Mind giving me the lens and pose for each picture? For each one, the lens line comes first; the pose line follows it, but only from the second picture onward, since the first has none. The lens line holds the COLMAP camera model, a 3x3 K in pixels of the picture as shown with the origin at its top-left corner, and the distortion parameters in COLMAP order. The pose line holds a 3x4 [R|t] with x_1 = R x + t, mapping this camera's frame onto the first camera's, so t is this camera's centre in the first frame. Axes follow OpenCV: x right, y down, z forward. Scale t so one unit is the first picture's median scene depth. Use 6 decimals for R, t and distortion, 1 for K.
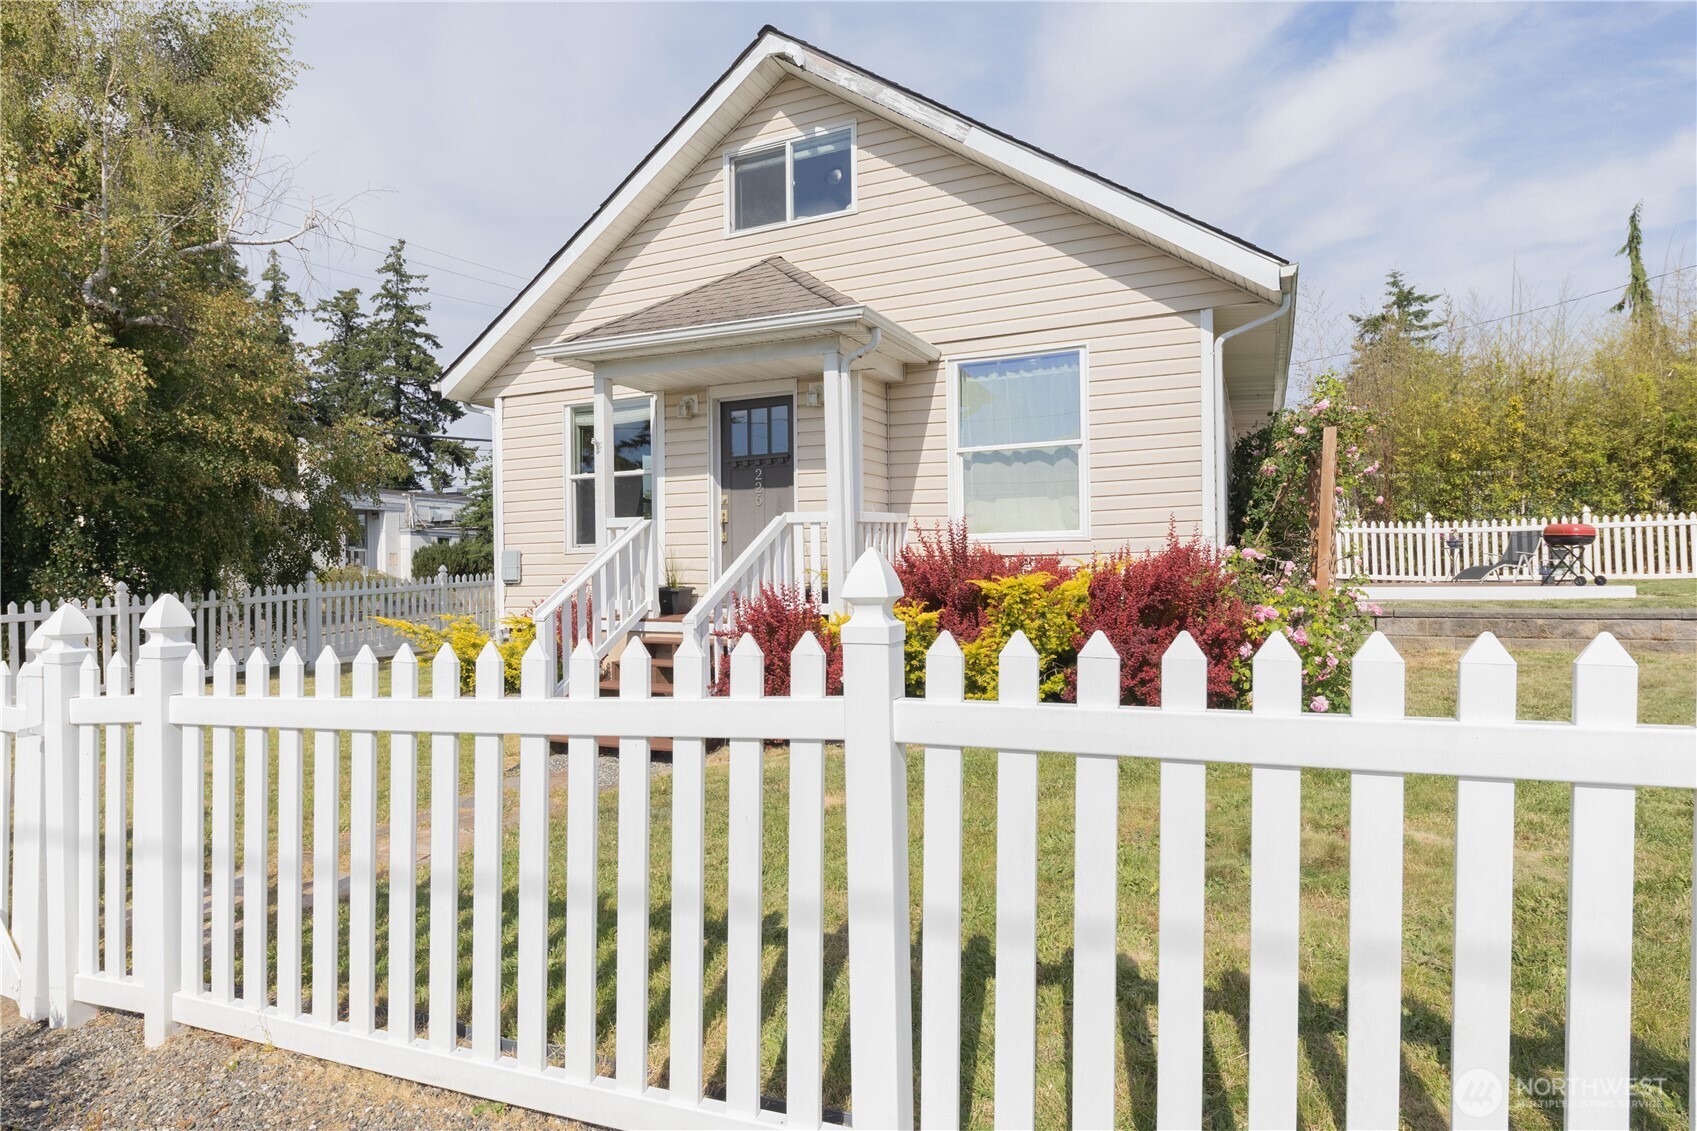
lens RADIAL K [[943.4, 0, 853.5], [0, 943.4, 577.1], [0, 0, 1]] dist [0.002093, -0.000714]
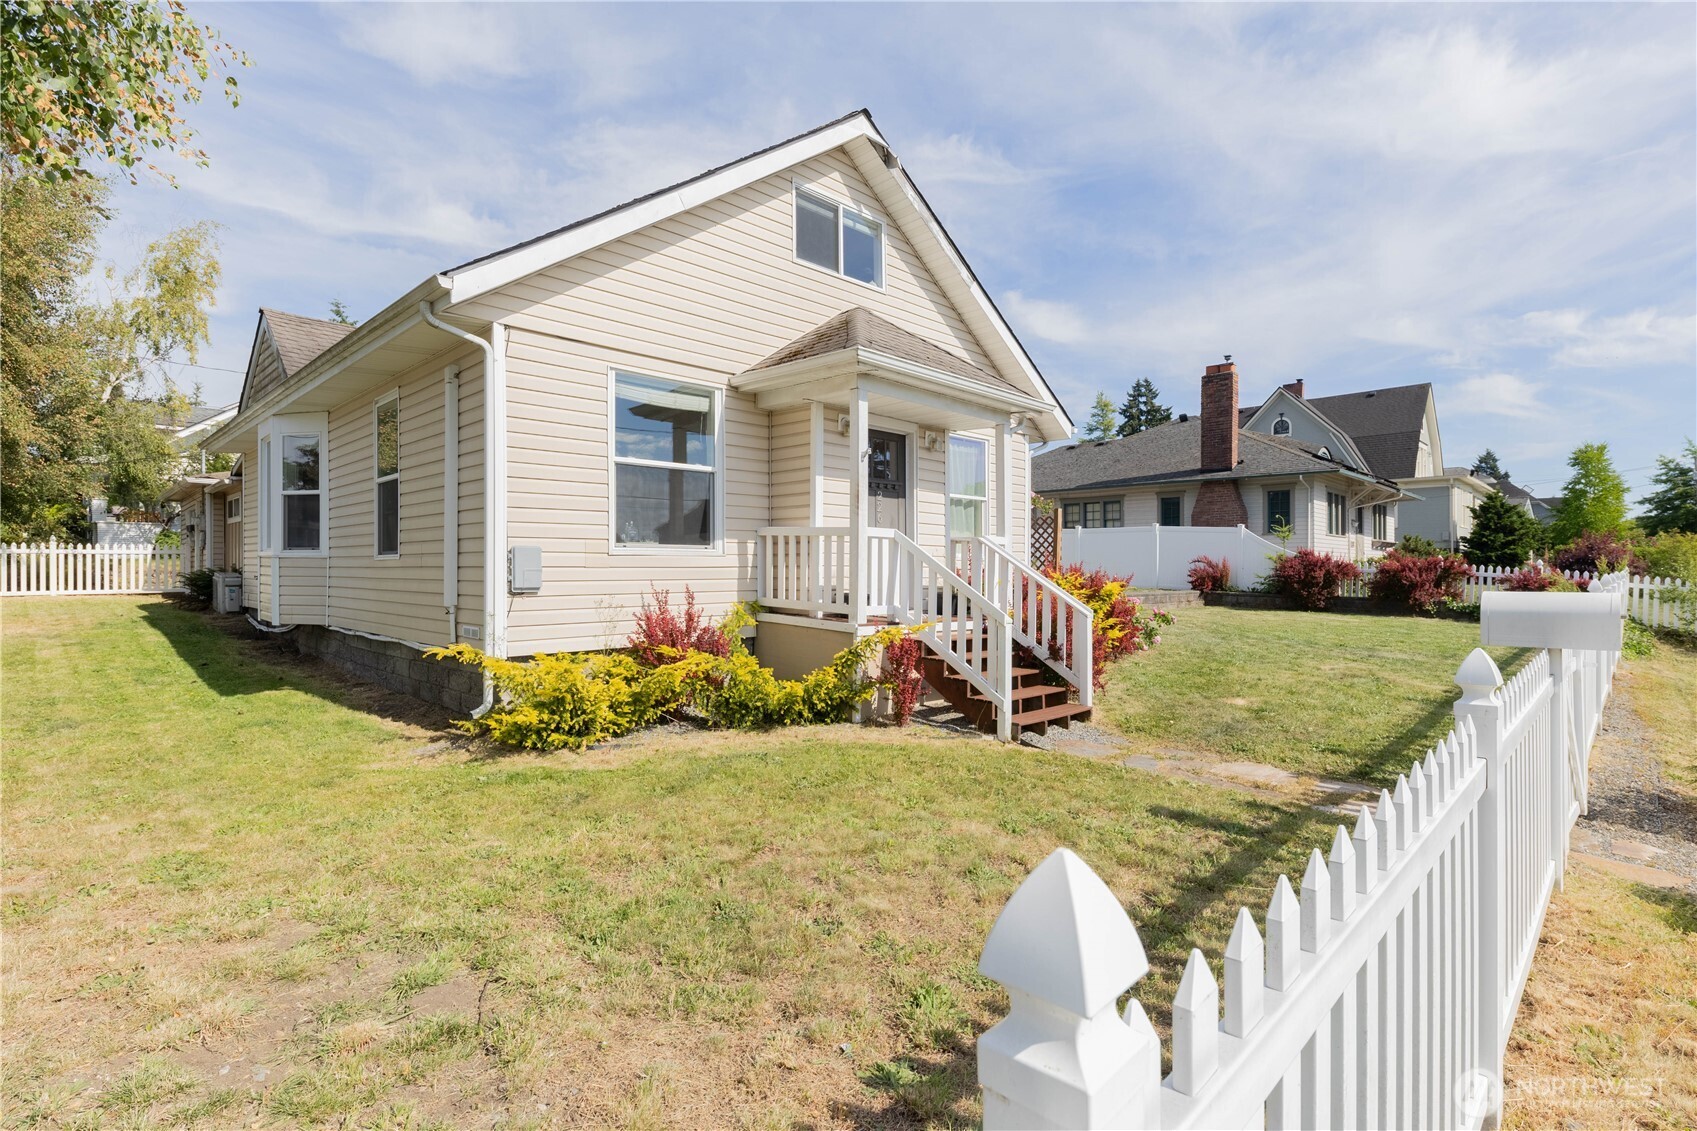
lens RADIAL K [[807.4, 0, 848.5], [0, 807.4, 565.5], [0, 0, 1]] dist [0.001409, 0.000262]
pose [[0.333103, 0.011023, 0.942826, -0.991715], [-0.007898, 0.999929, -0.008900, -0.012057], [-0.942857, -0.004482, 0.333166, 0.659455]]
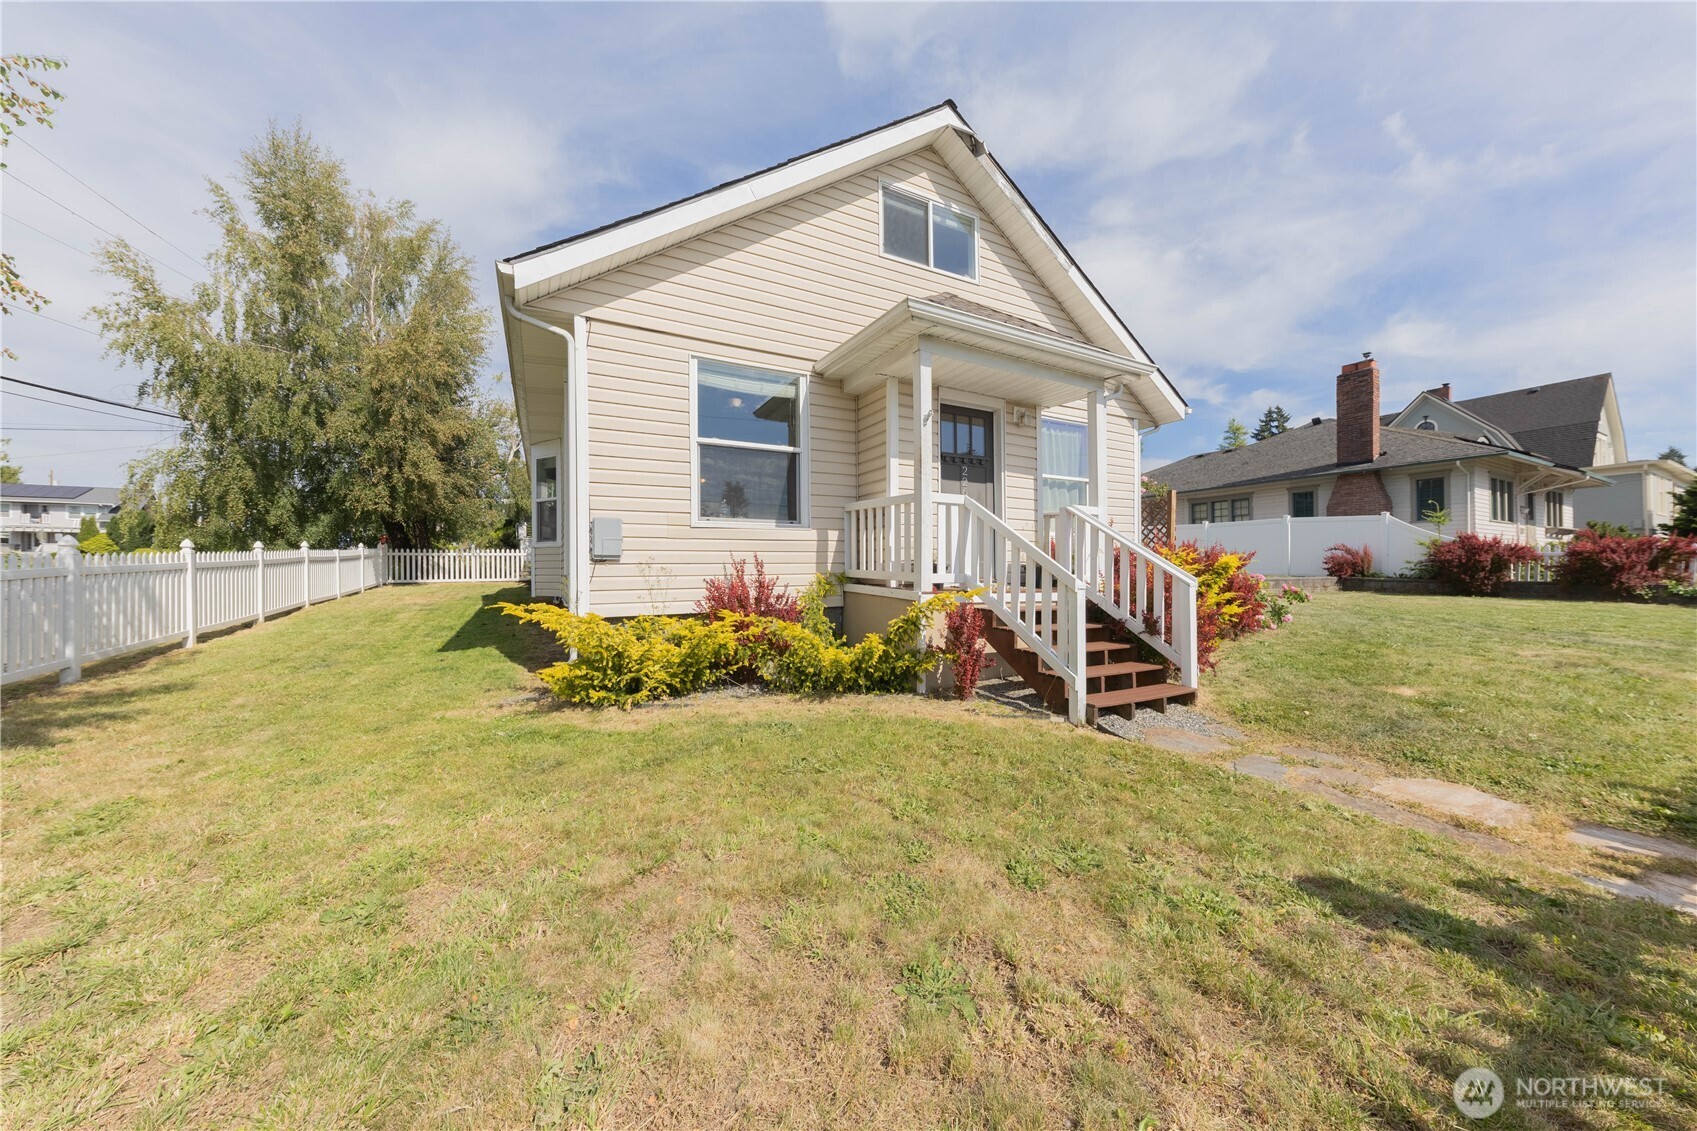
lens RADIAL K [[575.8, 0, 848.5], [0, 575.8, 565.5], [0, 0, 1]] dist [0.016586, -0.005184]
pose [[0.585622, 0.008944, 0.810535, -0.735592], [-0.000472, 0.999943, -0.010693, 0.018270], [-0.810584, 0.005879, 0.585593, 0.648400]]
